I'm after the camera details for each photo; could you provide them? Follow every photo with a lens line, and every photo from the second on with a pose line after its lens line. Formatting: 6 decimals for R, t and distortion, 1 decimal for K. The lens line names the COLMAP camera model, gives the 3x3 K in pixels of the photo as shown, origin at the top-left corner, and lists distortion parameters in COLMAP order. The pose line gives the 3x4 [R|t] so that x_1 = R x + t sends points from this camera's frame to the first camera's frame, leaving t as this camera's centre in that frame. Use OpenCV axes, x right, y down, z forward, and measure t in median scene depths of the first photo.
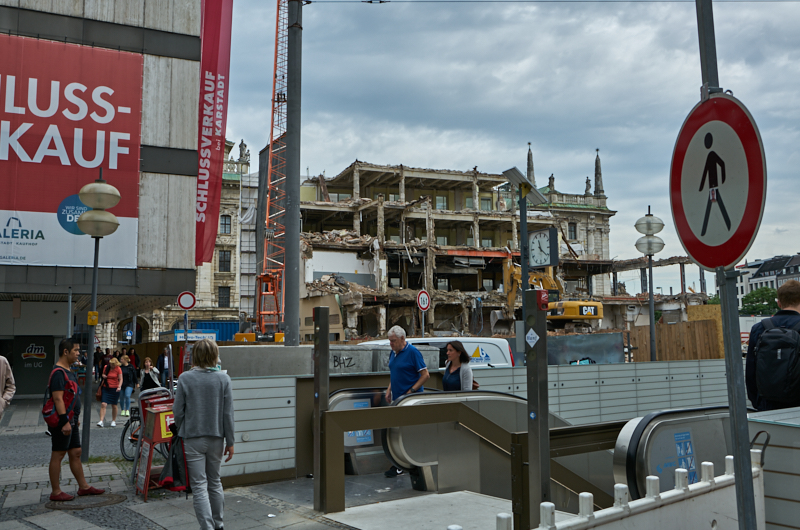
lens RADIAL K [[761.6, 0, 397.7], [0, 761.6, 246.8], [0, 0, 1]] dist [-0.005385, 0.004004]
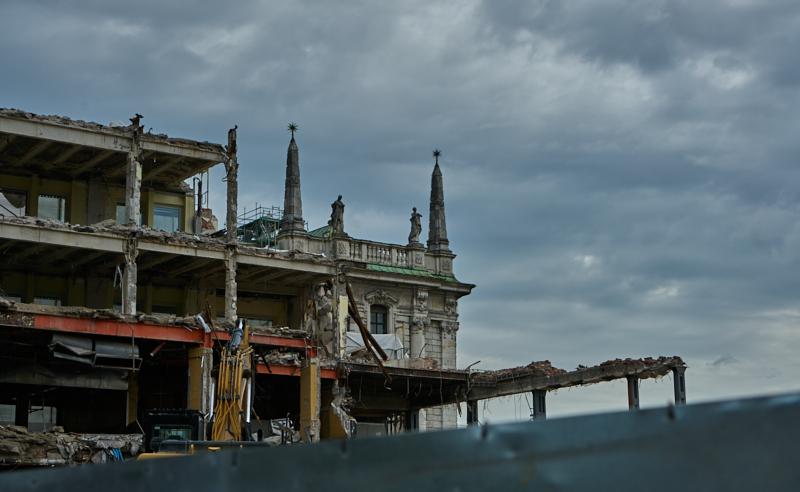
lens RADIAL K [[1462.4, 0, 395.4], [0, 1462.4, 223.9], [0, 0, 1]] dist [-0.022758, 0.020821]
pose [[0.972580, 0.053066, 0.226433, 0.072209], [-0.027924, 0.993222, -0.112830, 0.034646], [-0.230886, 0.103413, 0.967470, 0.279895]]
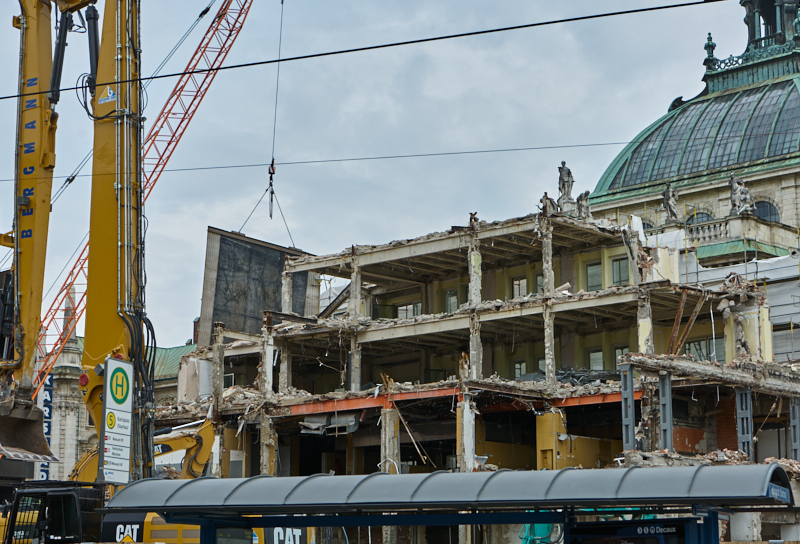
lens RADIAL K [[1629.5, 0, 395.7], [0, 1629.5, 233.4], [0, 0, 1]] dist [0.017591, 0.020832]
pose [[0.441805, -0.183986, -0.878042, 1.113957], [0.109920, 0.982471, -0.150560, 0.064735], [0.890351, -0.029996, 0.454285, 0.546106]]
